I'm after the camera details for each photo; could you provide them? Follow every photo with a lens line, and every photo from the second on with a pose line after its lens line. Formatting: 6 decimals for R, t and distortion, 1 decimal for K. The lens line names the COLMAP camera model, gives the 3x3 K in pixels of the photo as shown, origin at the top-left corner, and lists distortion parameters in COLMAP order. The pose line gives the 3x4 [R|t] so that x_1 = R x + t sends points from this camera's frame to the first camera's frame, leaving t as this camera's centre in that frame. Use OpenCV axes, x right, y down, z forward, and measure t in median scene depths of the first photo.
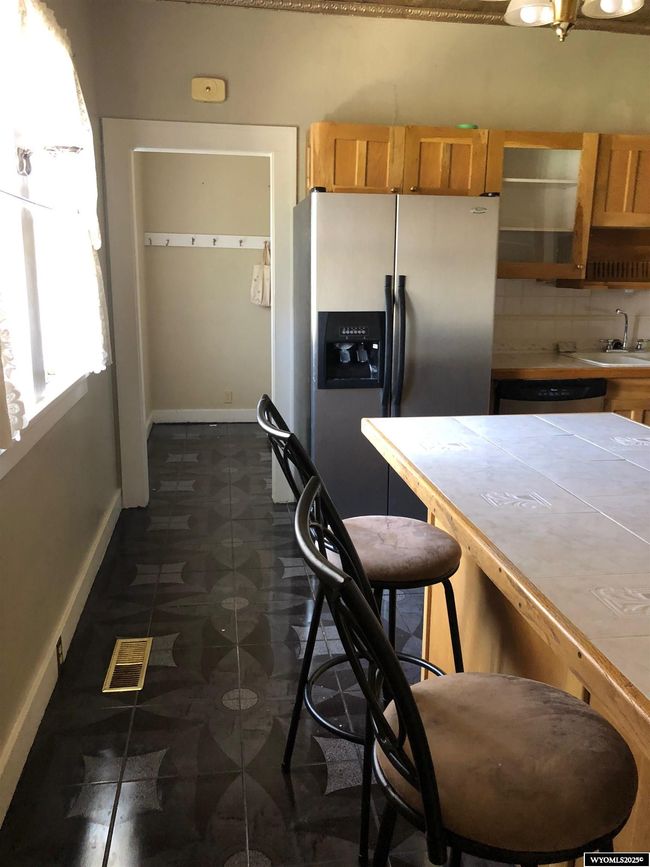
lens RADIAL K [[706.4, 0, 324.1], [0, 706.4, 435.2], [0, 0, 1]] dist [0.022011, -0.016271]
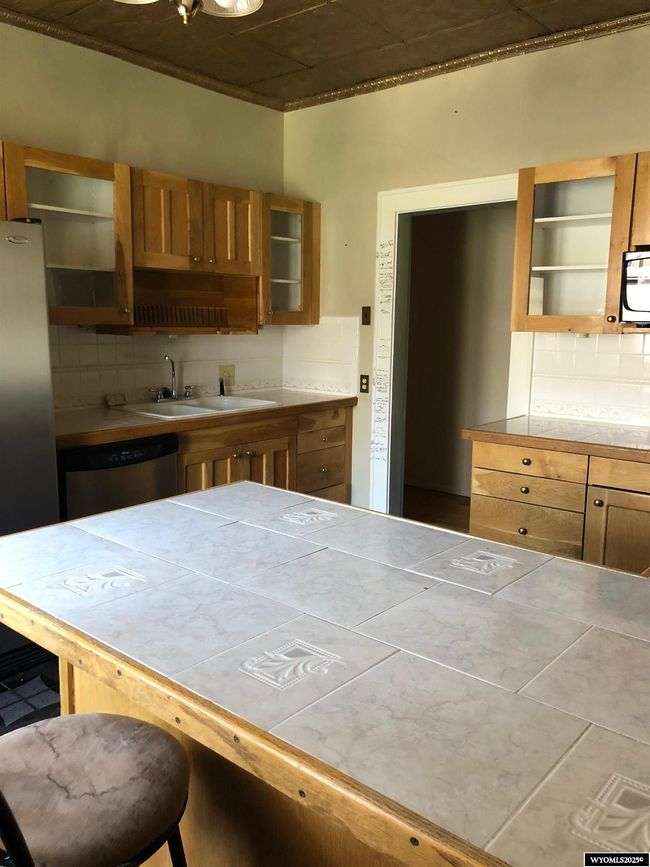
lens RADIAL K [[706.4, 0, 325.3], [0, 706.4, 427.2], [0, 0, 1]] dist [0.022011, -0.016271]
pose [[0.751062, -0.104002, 0.651989, -0.048442], [0.147293, 0.989021, -0.011911, -0.048100], [-0.643592, 0.104979, 0.758135, 0.189415]]
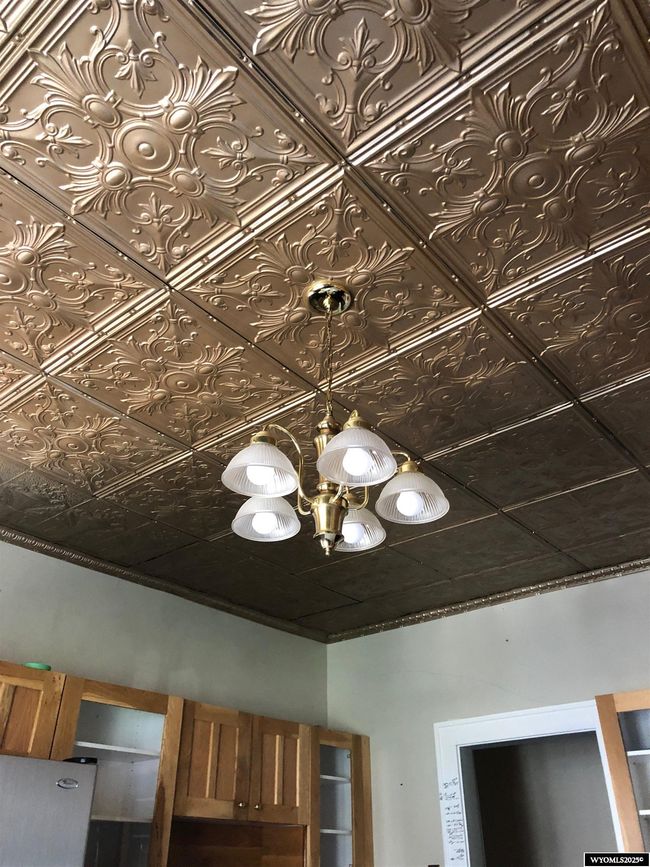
lens RADIAL K [[706.4, 0, 317.4], [0, 706.4, 431.0], [0, 0, 1]] dist [0.022011, -0.016271]
pose [[0.757244, 0.338142, 0.558786, -0.081205], [0.156344, 0.736829, -0.657754, -0.071460], [-0.634144, 0.585443, 0.505092, 0.270353]]
